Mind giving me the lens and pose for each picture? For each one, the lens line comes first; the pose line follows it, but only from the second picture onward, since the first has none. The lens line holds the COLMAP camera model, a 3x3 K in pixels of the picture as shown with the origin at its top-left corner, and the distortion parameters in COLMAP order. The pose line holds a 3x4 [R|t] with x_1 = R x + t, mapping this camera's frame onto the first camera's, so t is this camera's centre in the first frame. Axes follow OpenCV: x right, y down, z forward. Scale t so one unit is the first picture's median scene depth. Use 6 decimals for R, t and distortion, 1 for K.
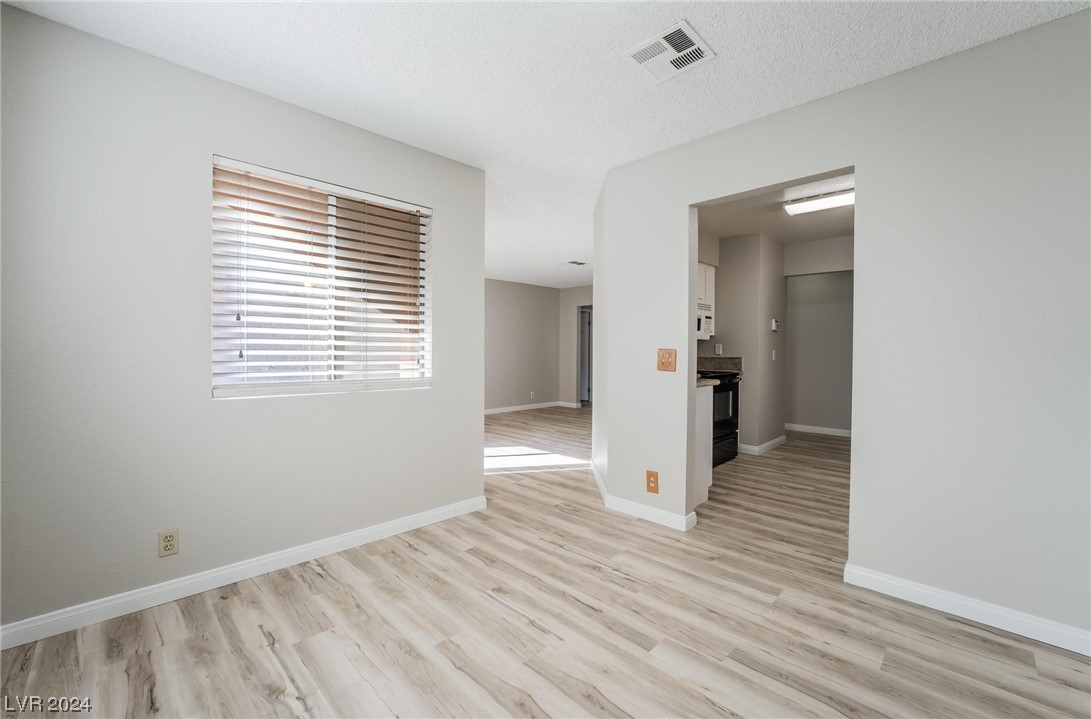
lens RADIAL K [[442.5, 0, 544.1], [0, 442.5, 360.0], [0, 0, 1]] dist [-0.028912, 0.003060]
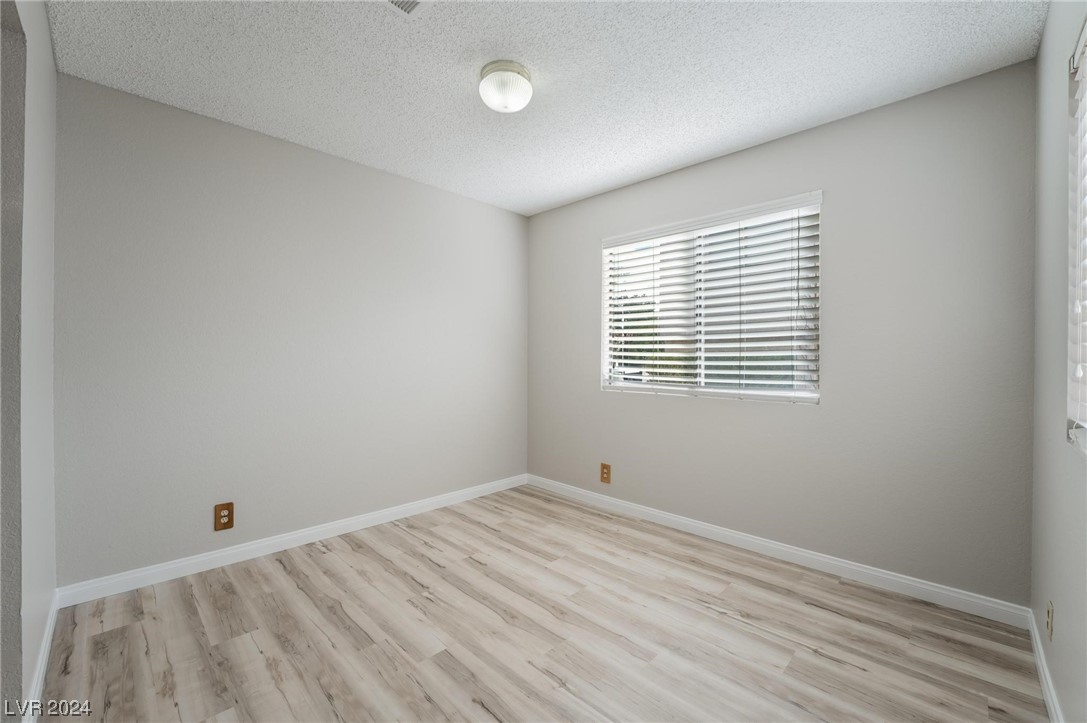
lens RADIAL K [[440.9, 0, 549.0], [0, 440.9, 359.5], [0, 0, 1]] dist [-0.028912, 0.003060]
pose [[-0.999711, -0.009679, -0.022009, 0.024073], [-0.010291, 0.999558, 0.027907, -0.047105], [0.021729, 0.028125, -0.999368, 1.912698]]
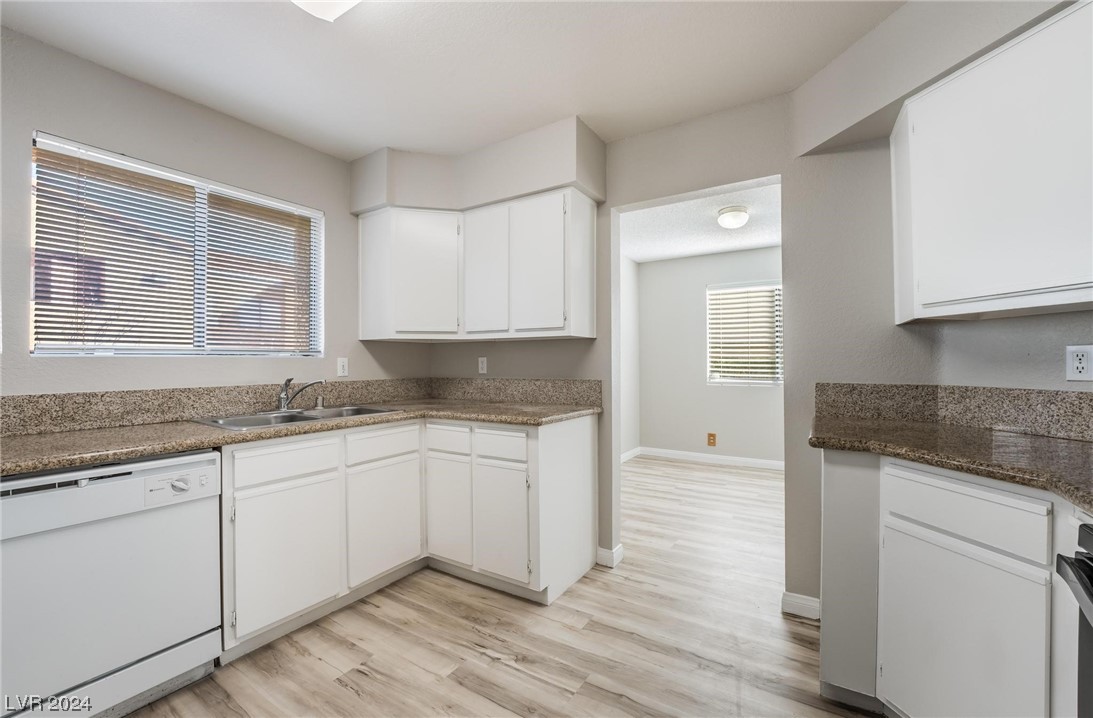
lens RADIAL K [[443.3, 0, 550.8], [0, 443.3, 360.4], [0, 0, 1]] dist [-0.028912, 0.003060]
pose [[-0.974738, 0.000401, -0.223350, 1.415267], [-0.003024, 0.999883, 0.014990, -0.061606], [0.223330, 0.015287, -0.974623, 2.603984]]
